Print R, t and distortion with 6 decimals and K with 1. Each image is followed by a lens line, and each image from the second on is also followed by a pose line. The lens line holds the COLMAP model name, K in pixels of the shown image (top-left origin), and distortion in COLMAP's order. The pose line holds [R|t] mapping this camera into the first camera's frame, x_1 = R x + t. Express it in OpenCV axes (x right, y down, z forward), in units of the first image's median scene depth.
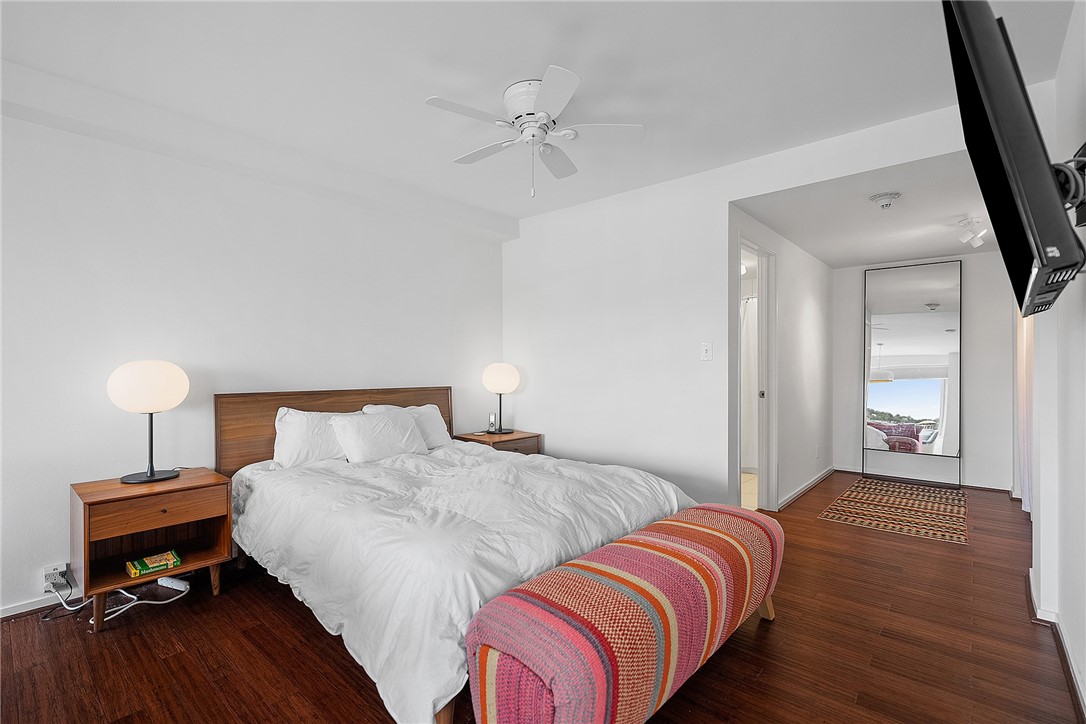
lens RADIAL K [[494.6, 0, 542.3], [0, 494.6, 365.3], [0, 0, 1]] dist [-0.011772, 0.004401]
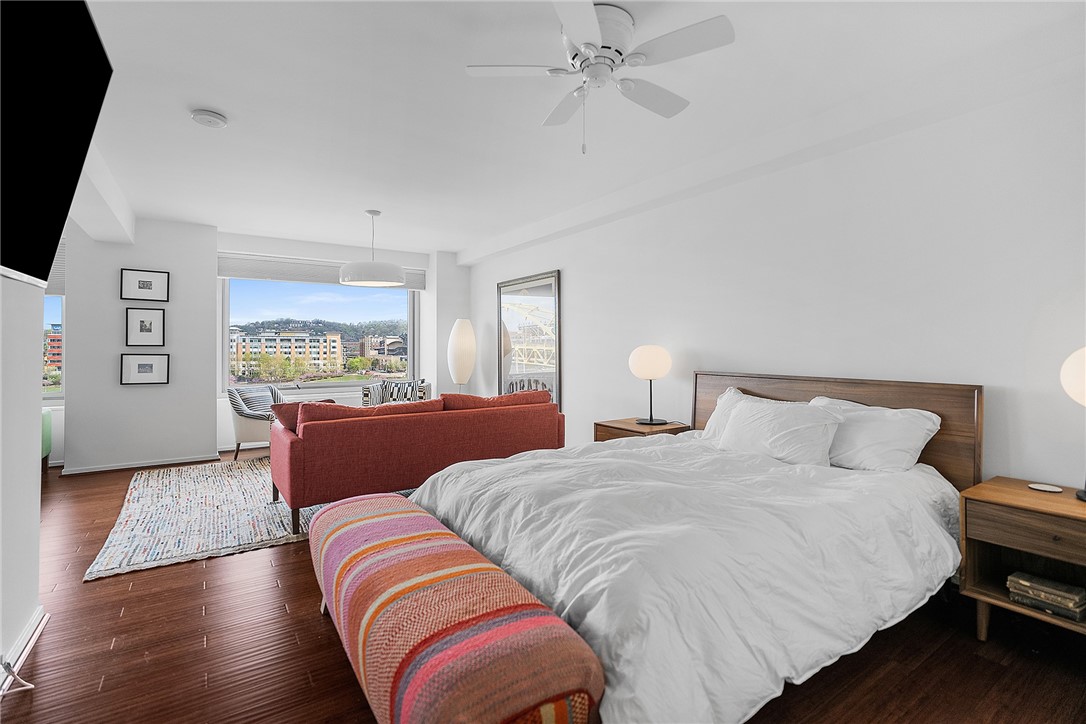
lens RADIAL K [[494.6, 0, 544.5], [0, 494.6, 345.3], [0, 0, 1]] dist [-0.011772, 0.004401]
pose [[-0.236131, -0.014035, -0.971620, 0.632462], [-0.005046, 0.999900, -0.013217, 0.009166], [0.971708, 0.001782, -0.236178, 0.854058]]
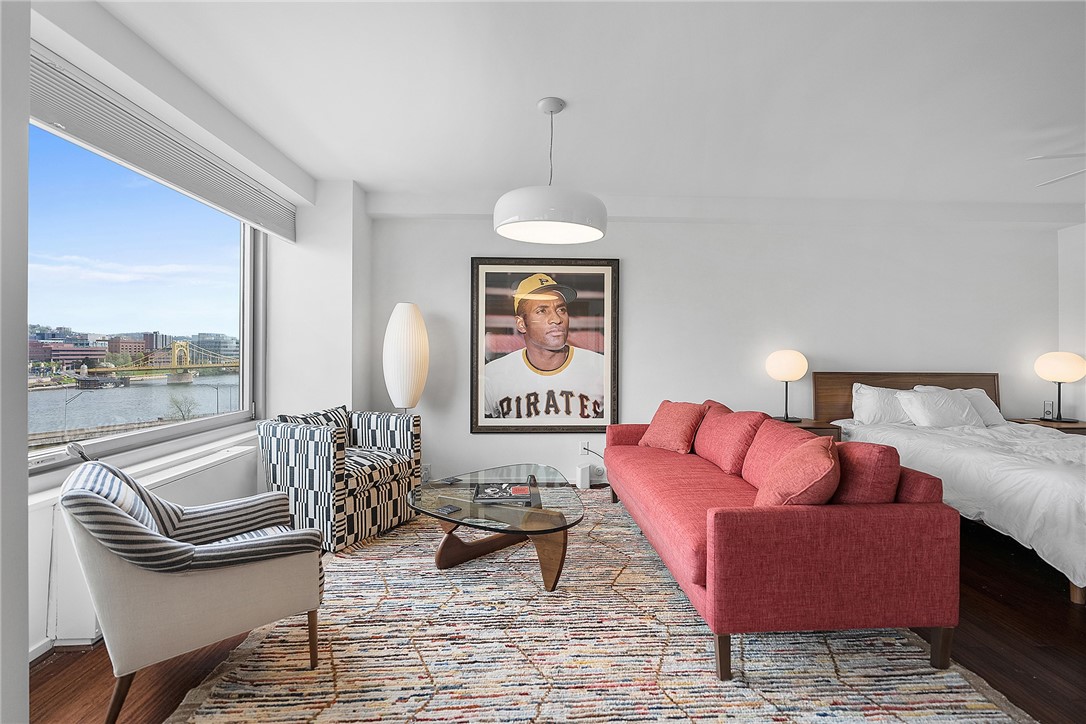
lens RADIAL K [[494.6, 0, 540.6], [0, 494.6, 352.4], [0, 0, 1]] dist [-0.011772, 0.004401]
pose [[0.693222, -0.004887, -0.720708, -0.135596], [-0.002120, 0.999959, -0.008819, 0.011384], [0.720721, 0.007641, 0.693183, -0.628731]]
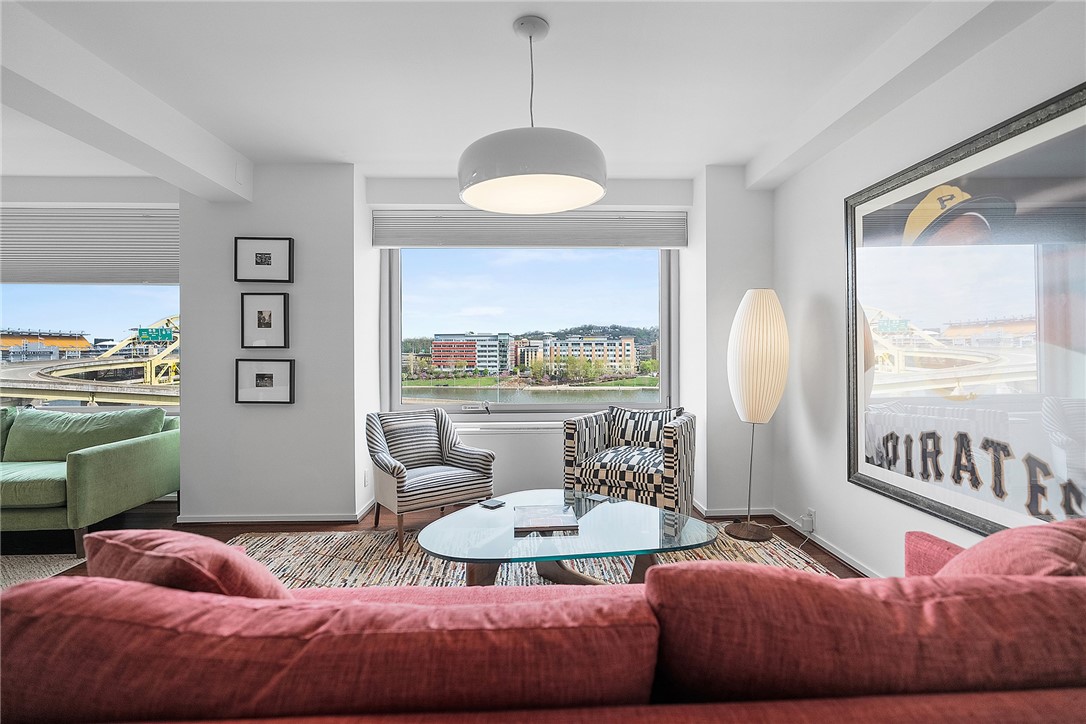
lens RADIAL K [[494.6, 0, 550.2], [0, 494.6, 352.8], [0, 0, 1]] dist [-0.011772, 0.004401]
pose [[-0.716346, -0.004315, -0.697732, -0.298713], [-0.005249, 0.999986, -0.000796, 0.005514], [0.697726, 0.003092, -0.716359, 0.452219]]
